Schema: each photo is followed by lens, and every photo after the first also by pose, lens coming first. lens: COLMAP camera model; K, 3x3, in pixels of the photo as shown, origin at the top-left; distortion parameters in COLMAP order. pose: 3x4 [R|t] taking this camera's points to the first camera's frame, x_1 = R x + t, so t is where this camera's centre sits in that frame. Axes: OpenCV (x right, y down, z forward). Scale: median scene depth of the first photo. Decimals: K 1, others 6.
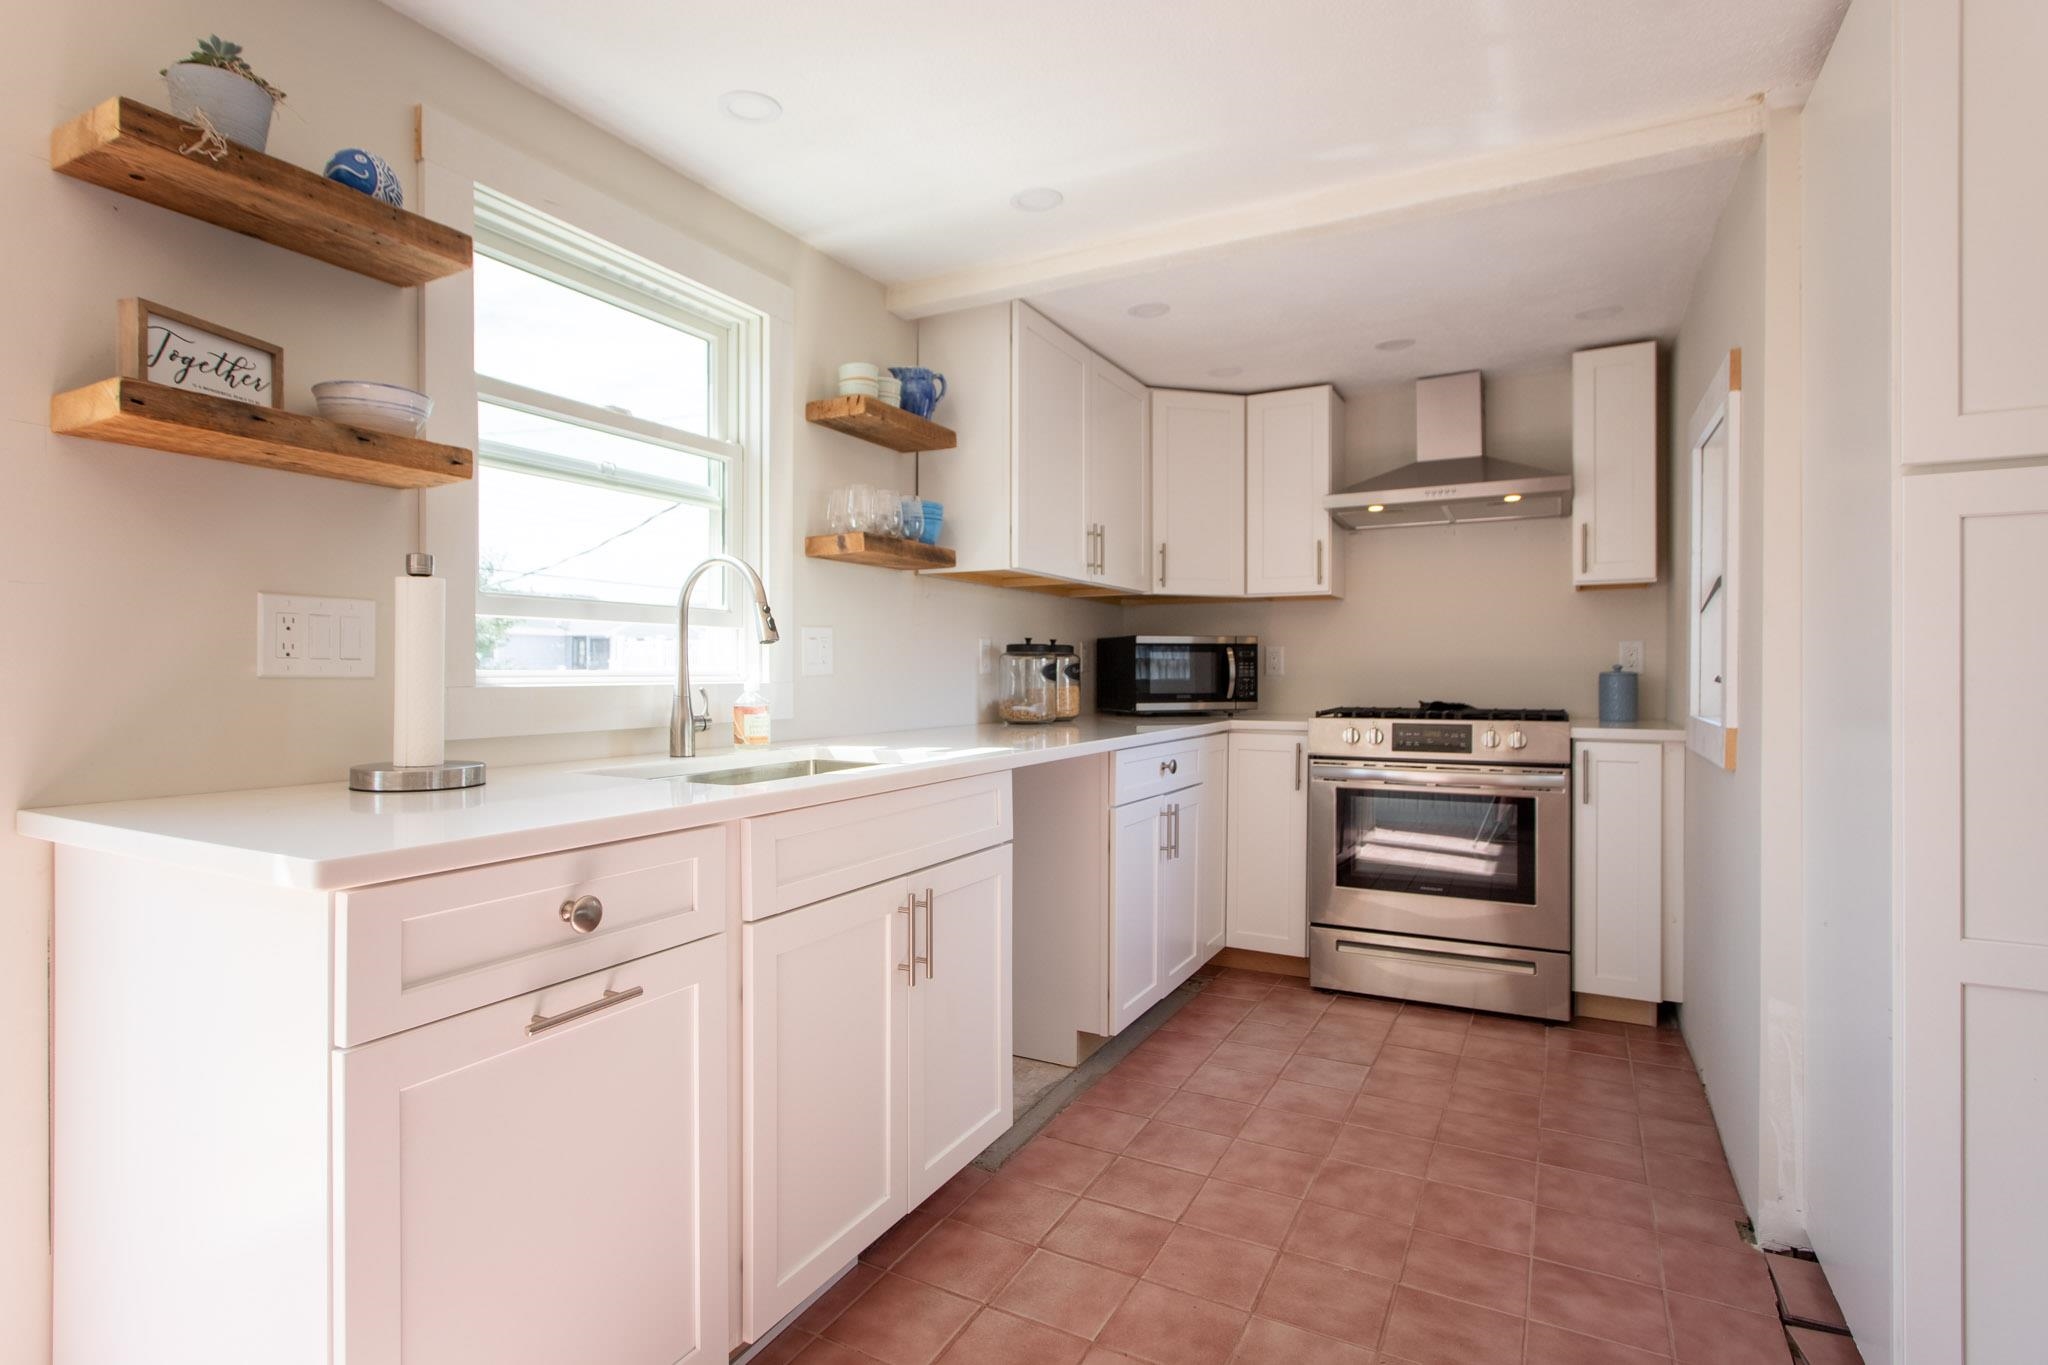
lens RADIAL K [[1053.6, 0, 1025.7], [0, 1053.6, 674.6], [0, 0, 1]] dist [-0.000159, 0.000132]
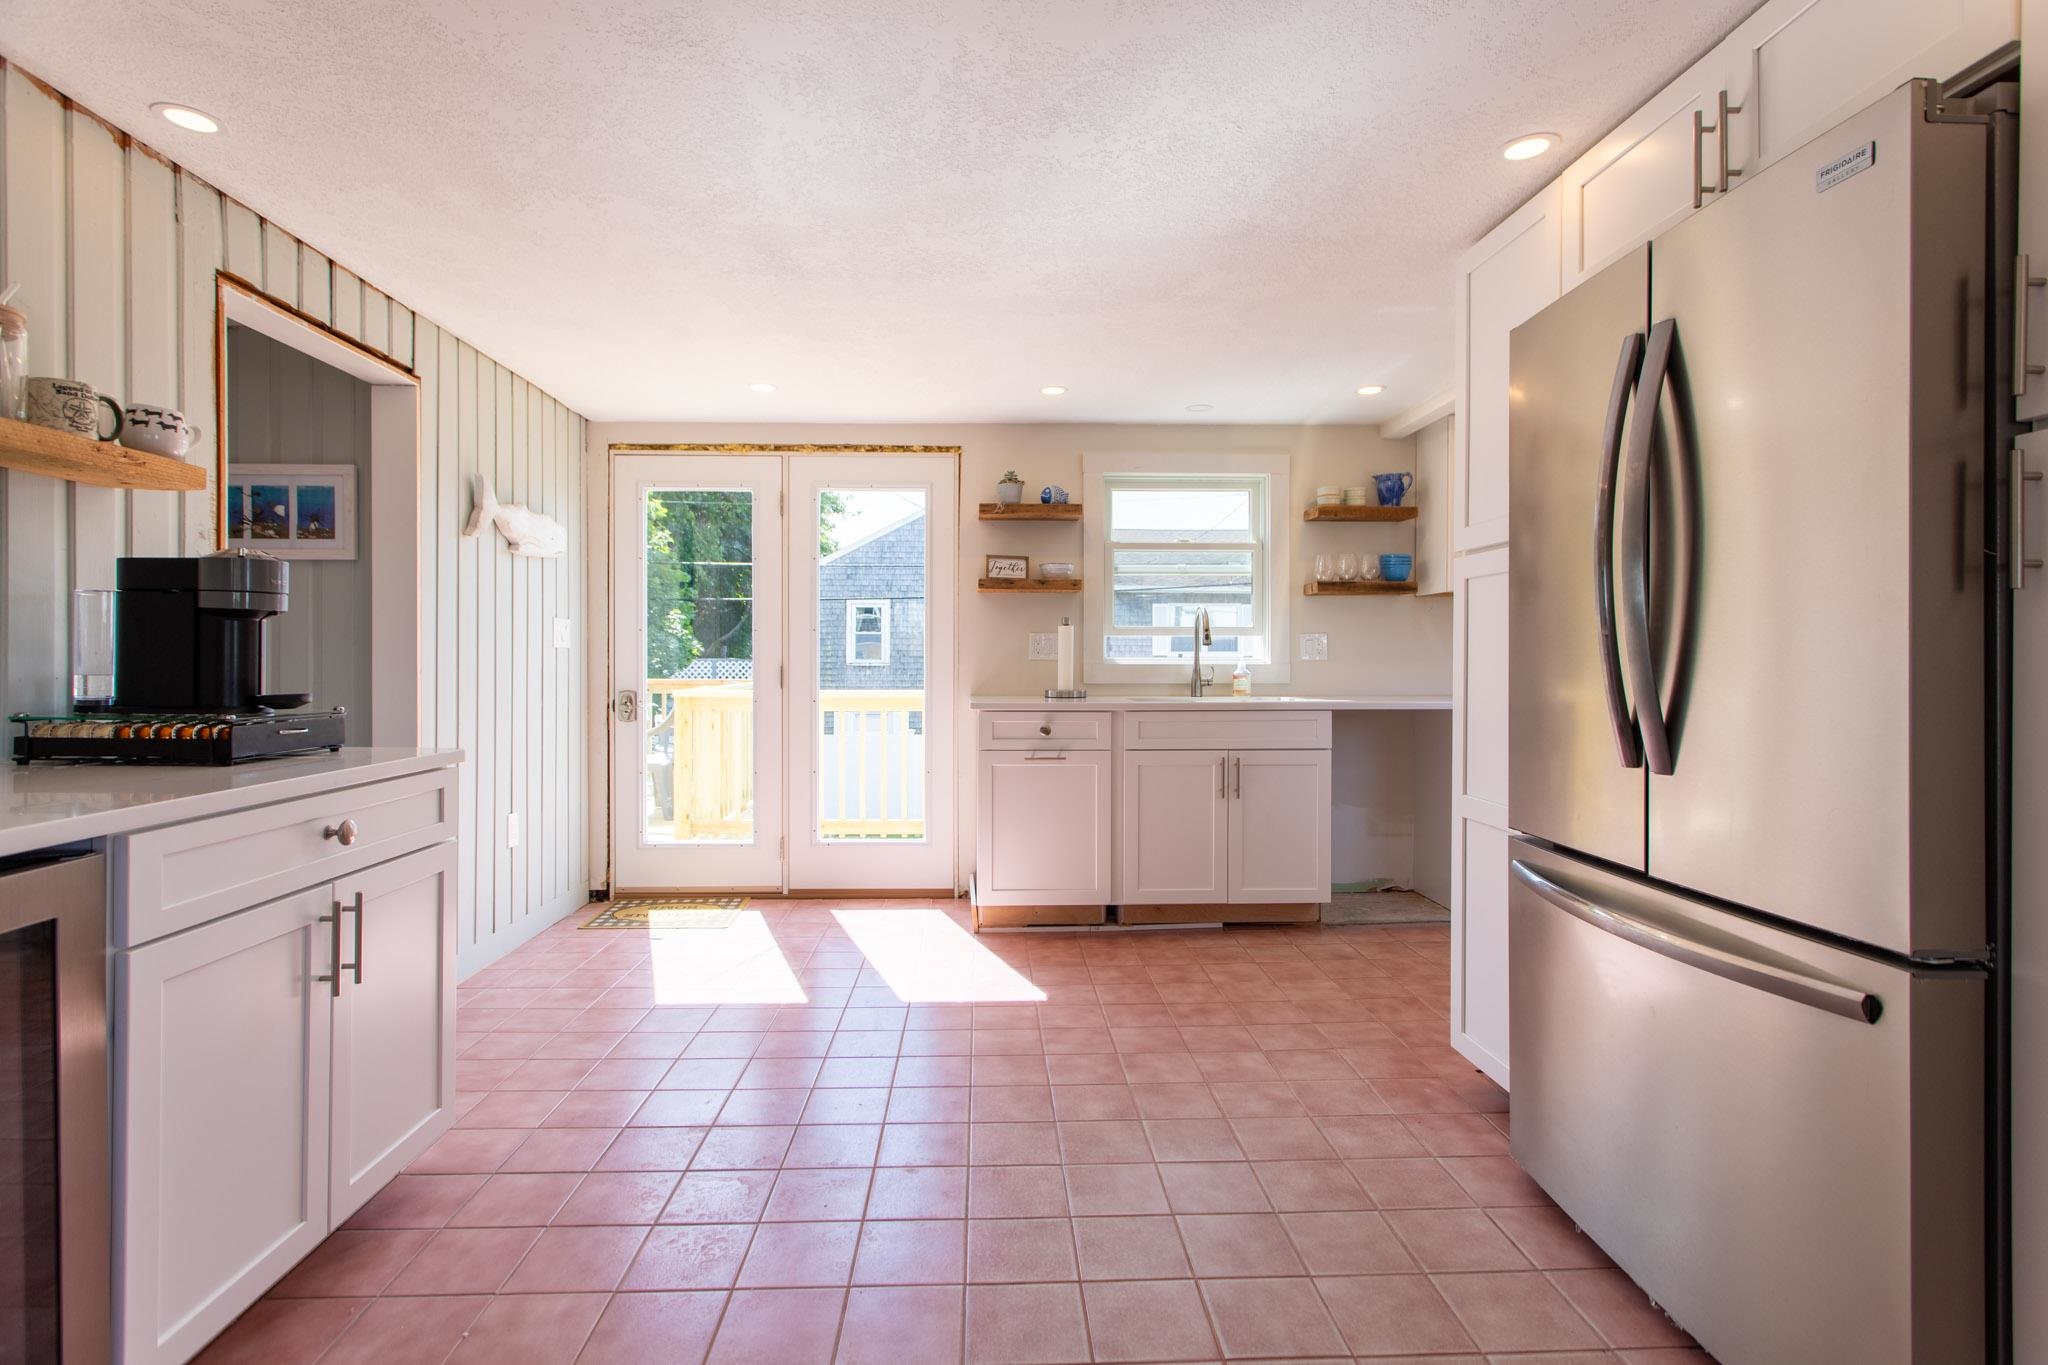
lens RADIAL K [[1021.7, 0, 1014.4], [0, 1021.7, 660.3], [0, 0, 1]] dist [0.000596, 0.000371]
pose [[0.525681, 0.004319, -0.850671, 1.433713], [-0.004597, 0.999987, 0.002236, -0.002131], [0.850669, 0.002735, 0.525694, -0.498819]]
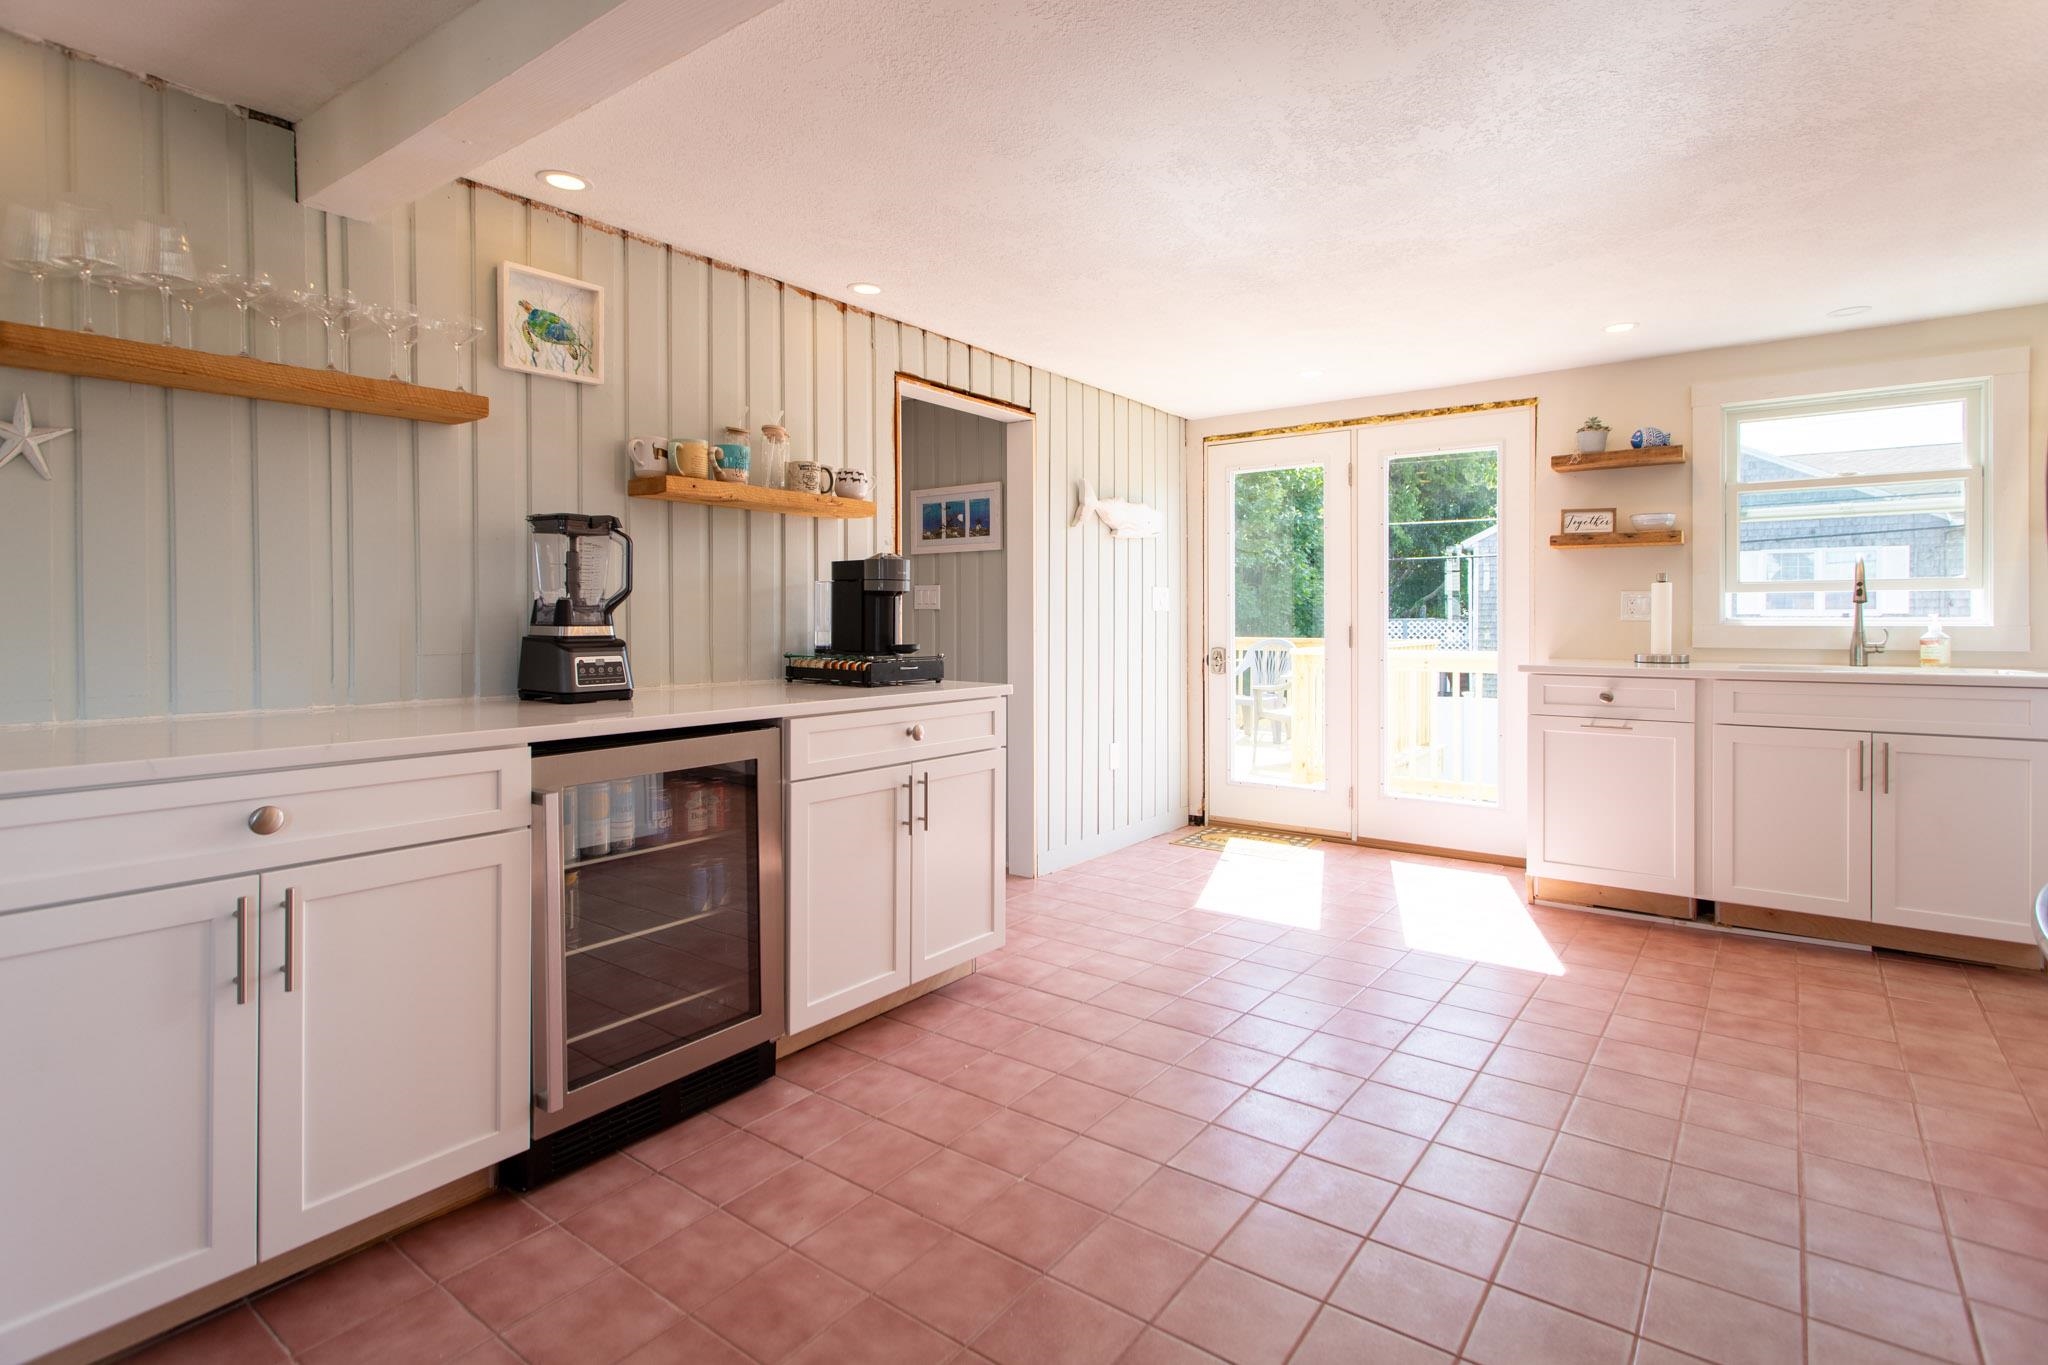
lens RADIAL K [[1022.5, 0, 1021.0], [0, 1022.5, 622.8], [0, 0, 1]] dist [-0.014277, 0.014108]
pose [[-0.126606, 0.006638, -0.991931, 1.736988], [-0.001061, 0.999976, 0.006827, -0.007235], [0.991953, 0.001917, -0.126596, -0.209268]]
